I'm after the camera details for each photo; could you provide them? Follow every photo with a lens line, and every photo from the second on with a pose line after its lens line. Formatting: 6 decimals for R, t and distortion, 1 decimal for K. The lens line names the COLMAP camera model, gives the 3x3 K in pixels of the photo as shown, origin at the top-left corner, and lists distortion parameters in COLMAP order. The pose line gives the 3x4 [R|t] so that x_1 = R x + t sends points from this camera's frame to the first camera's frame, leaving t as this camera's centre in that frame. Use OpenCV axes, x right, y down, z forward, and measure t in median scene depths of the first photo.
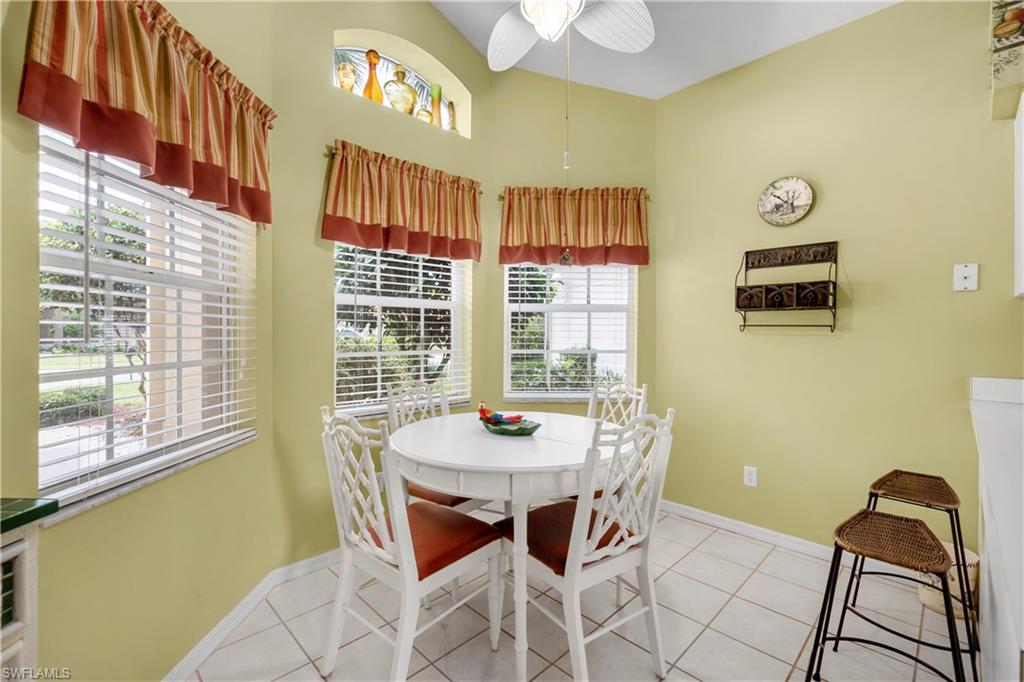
lens RADIAL K [[445.5, 0, 514.7], [0, 445.5, 334.3], [0, 0, 1]] dist [0.000422, -0.001828]
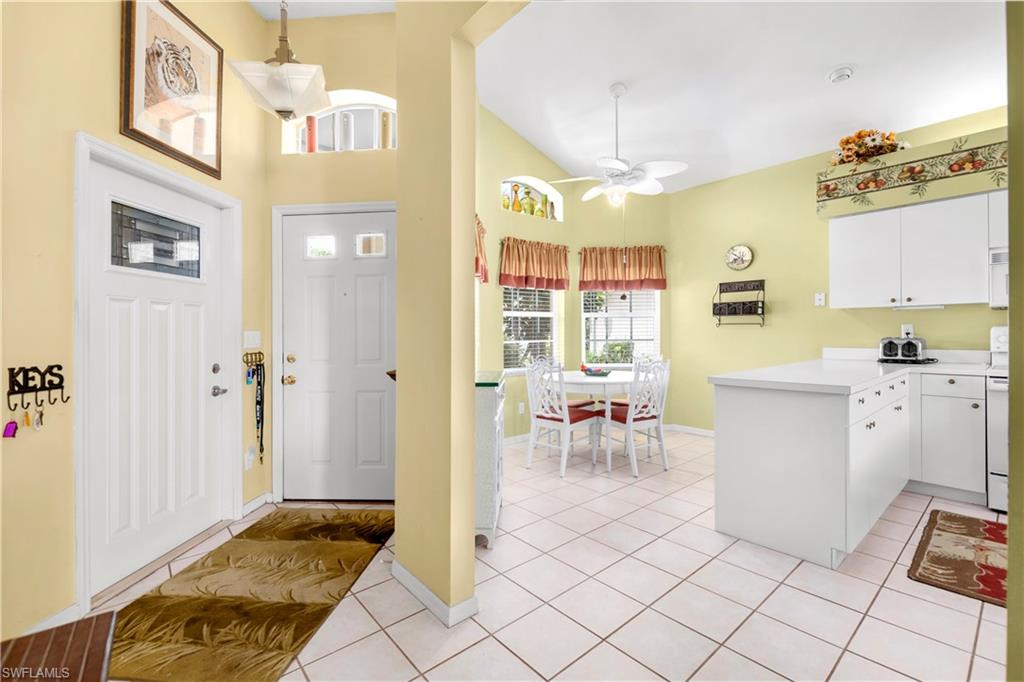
lens RADIAL K [[445.5, 0, 504.5], [0, 445.5, 338.3], [0, 0, 1]] dist [0.000422, -0.001828]
pose [[0.995607, -0.013832, -0.092604, -0.207733], [0.015030, 0.999812, 0.012257, 0.004187], [0.092417, -0.013595, 0.995628, -0.972414]]
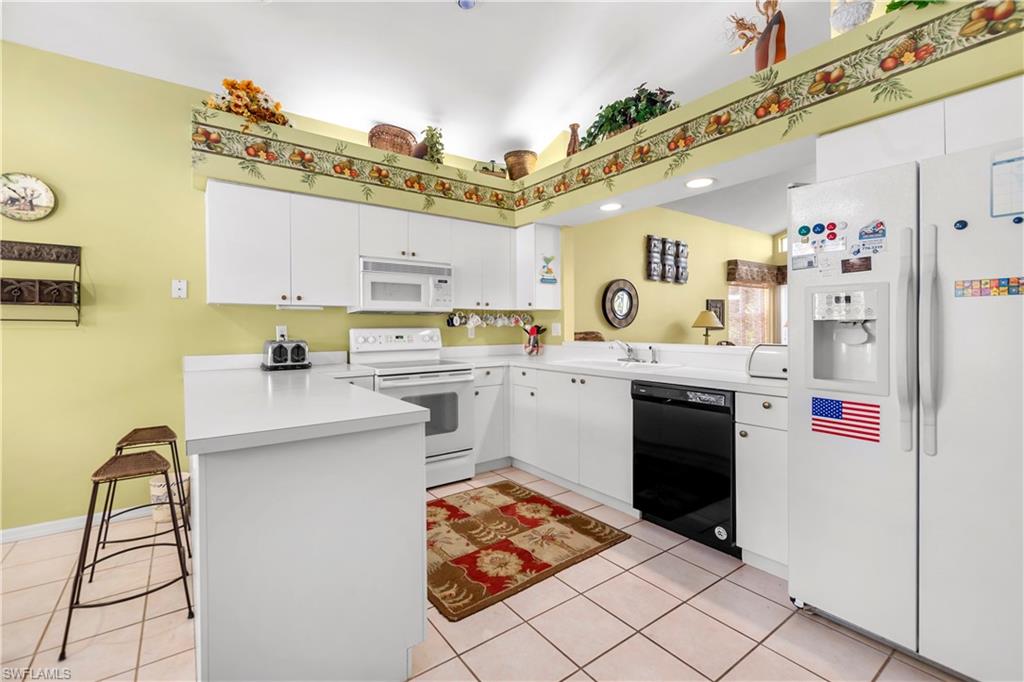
lens RADIAL K [[445.5, 0, 507.0], [0, 445.5, 331.7], [0, 0, 1]] dist [0.000422, -0.001828]
pose [[0.158342, -0.012098, 0.987310, -0.219466], [0.007958, 0.999908, 0.010976, 0.004668], [-0.987352, 0.006119, 0.158423, -0.245054]]
